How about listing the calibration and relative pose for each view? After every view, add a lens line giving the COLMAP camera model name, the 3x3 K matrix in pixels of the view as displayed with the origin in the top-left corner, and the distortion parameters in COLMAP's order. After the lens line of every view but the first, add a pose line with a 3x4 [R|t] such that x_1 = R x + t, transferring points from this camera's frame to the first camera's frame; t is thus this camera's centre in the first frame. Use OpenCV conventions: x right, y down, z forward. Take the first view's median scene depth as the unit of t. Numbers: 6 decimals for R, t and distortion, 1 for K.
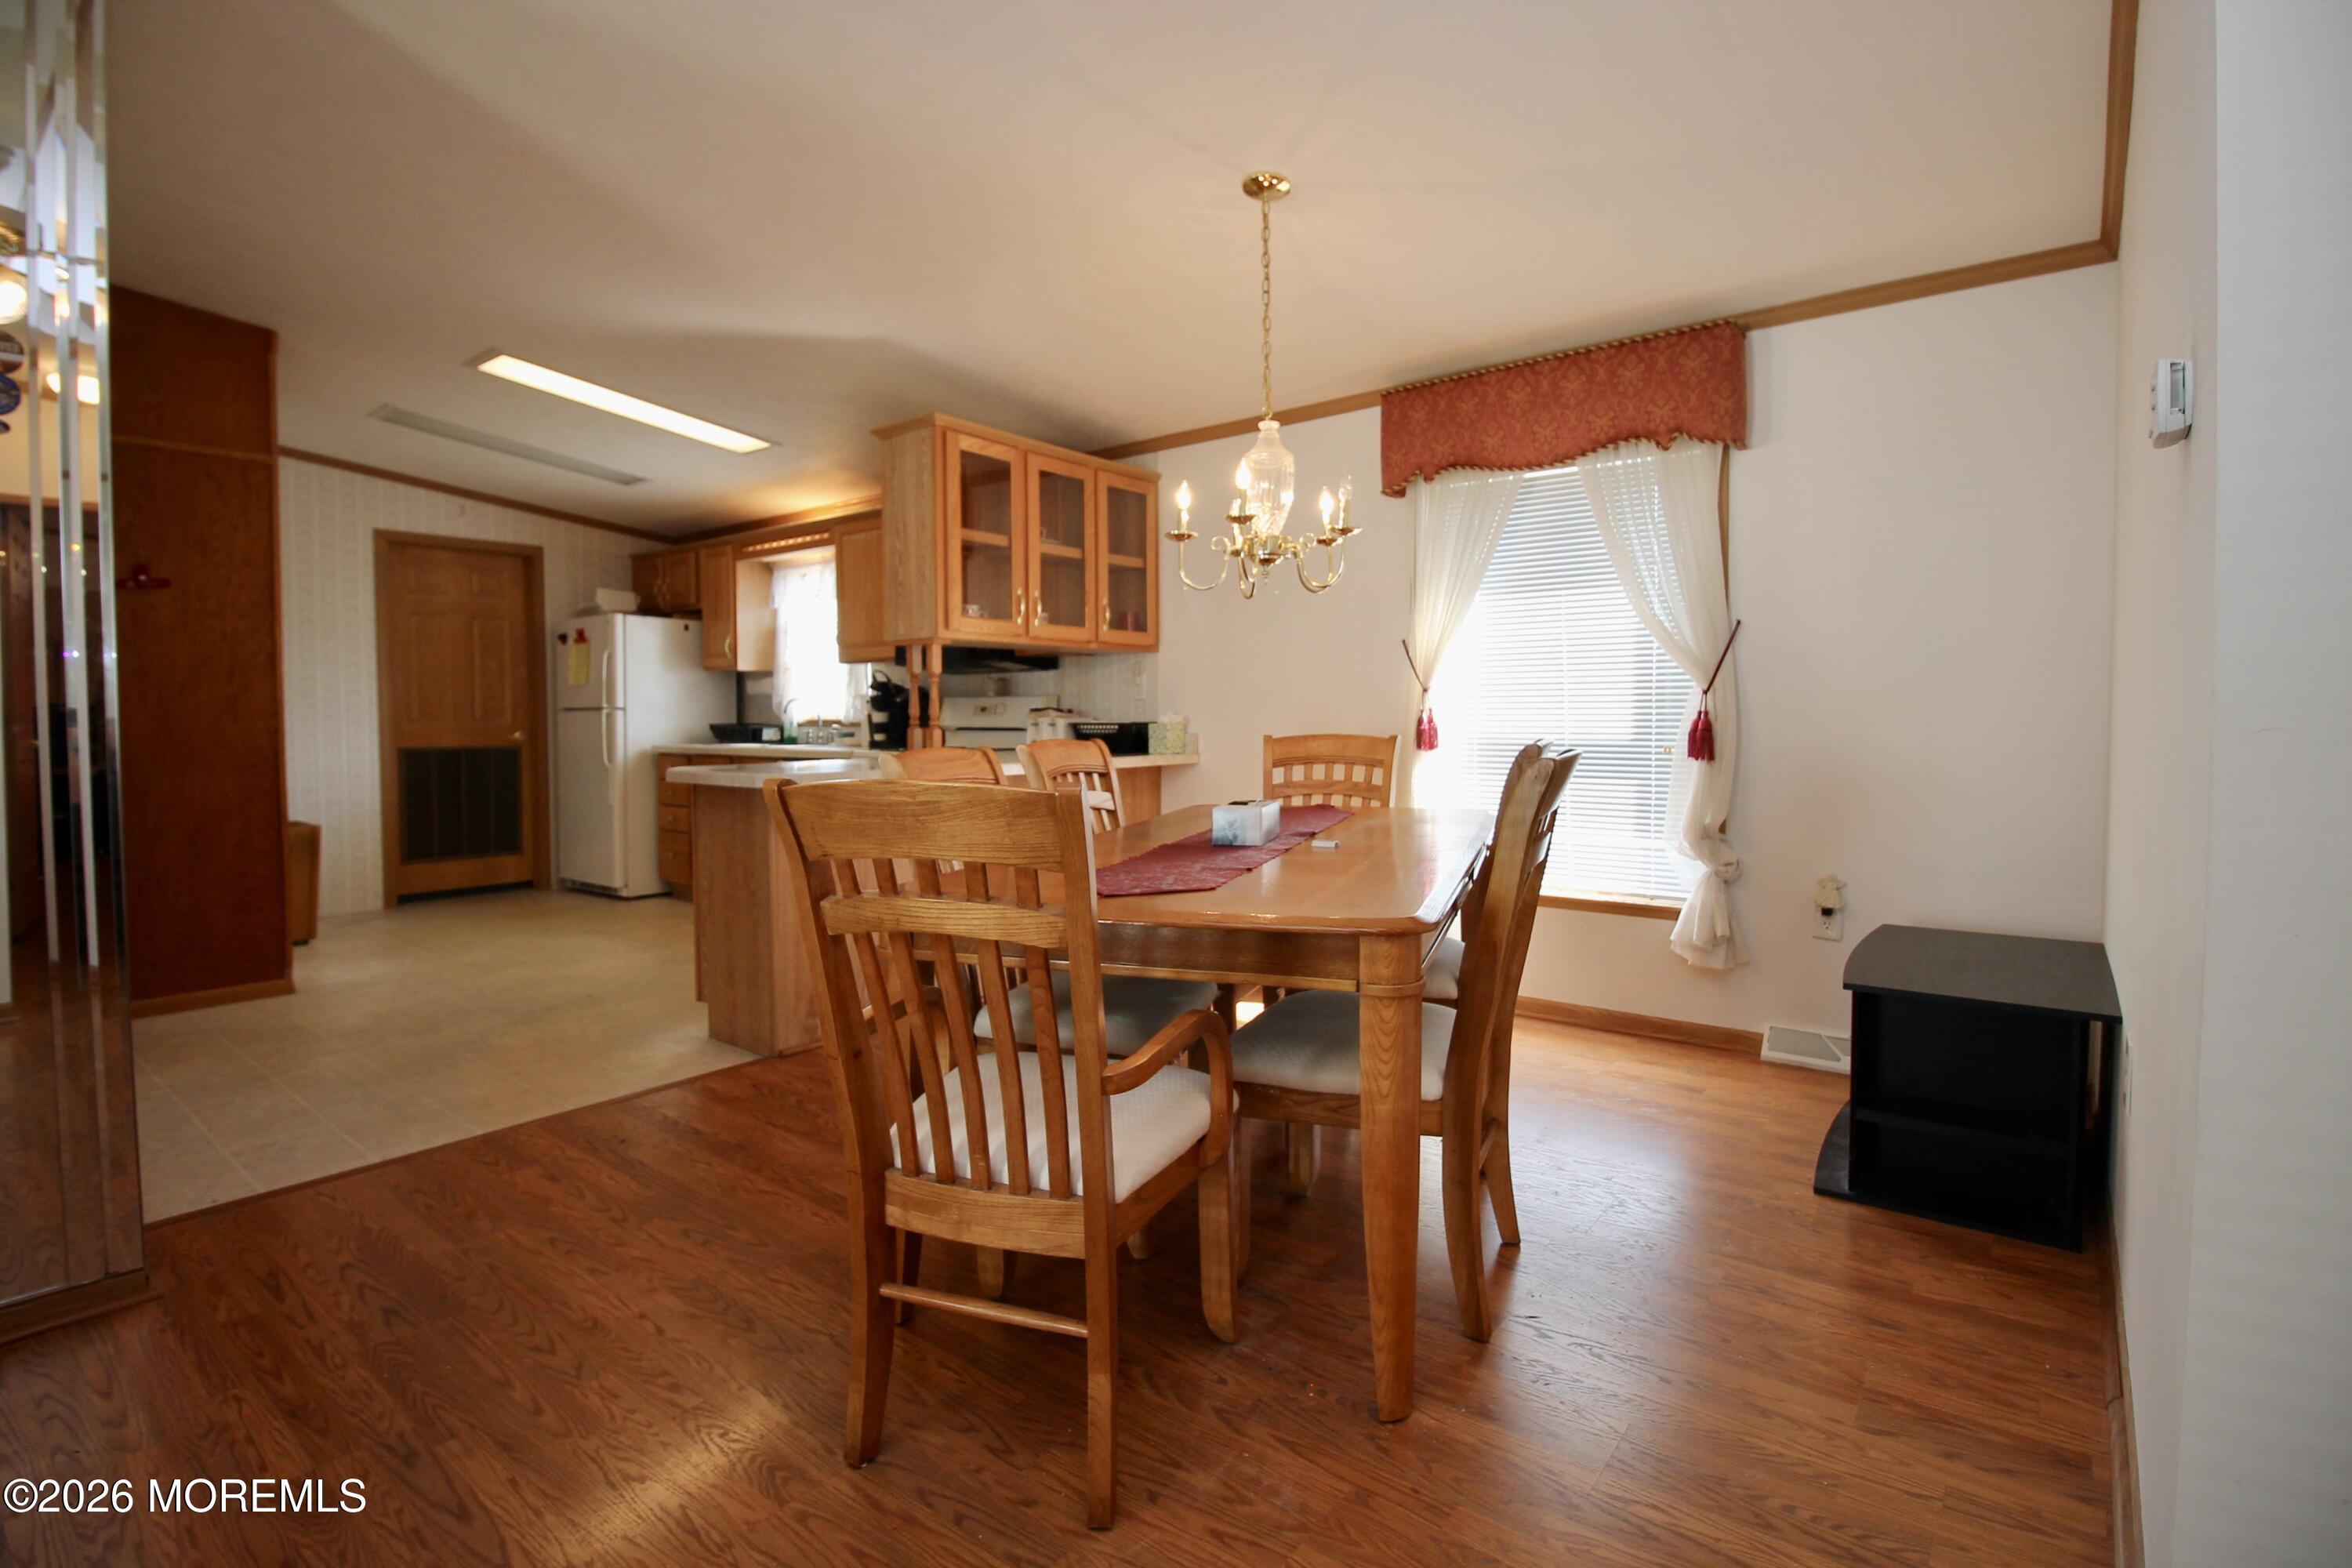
lens RADIAL K [[1100.0, 0, 1186.9], [0, 1100.0, 754.8], [0, 0, 1]] dist [0.000347, -0.013668]
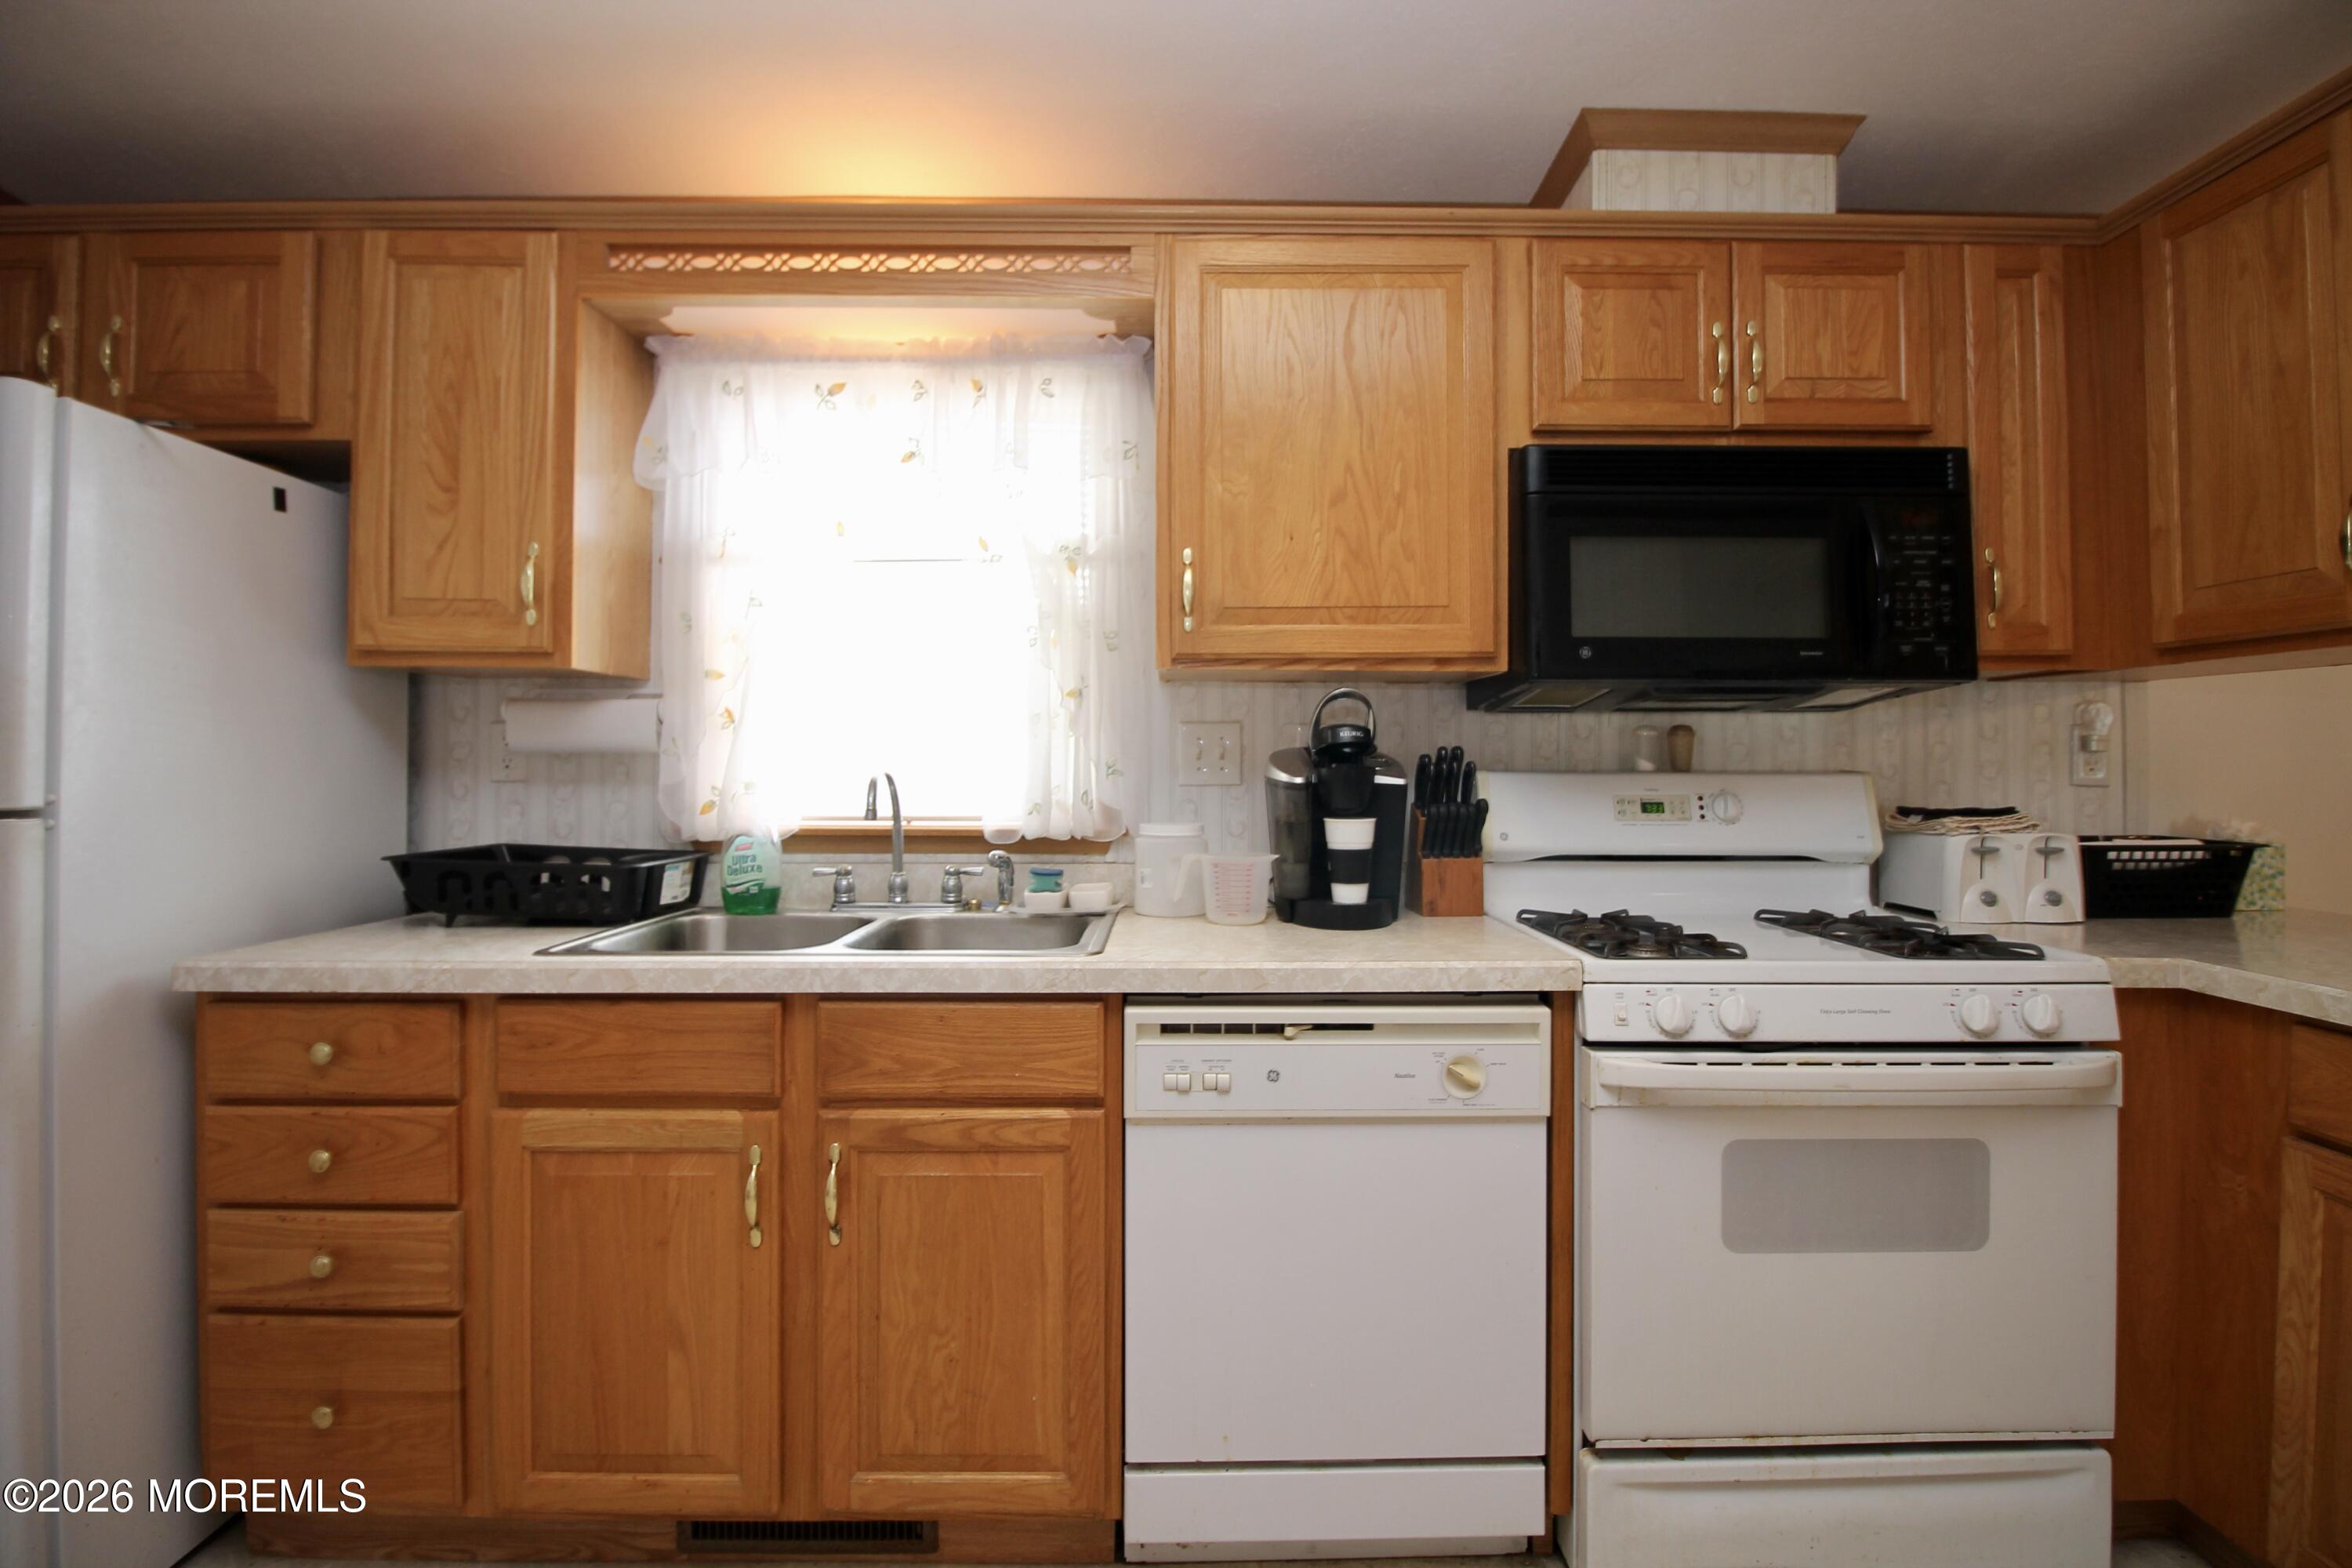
lens RADIAL K [[1100.0, 0, 1186.9], [0, 1100.0, 754.8], [0, 0, 1]] dist [0.000347, -0.013668]
pose [[0.777866, 0.008435, 0.628373, -0.526594], [0.019115, 0.999130, -0.037075, -0.045980], [-0.628139, 0.040851, 0.777028, 0.768257]]
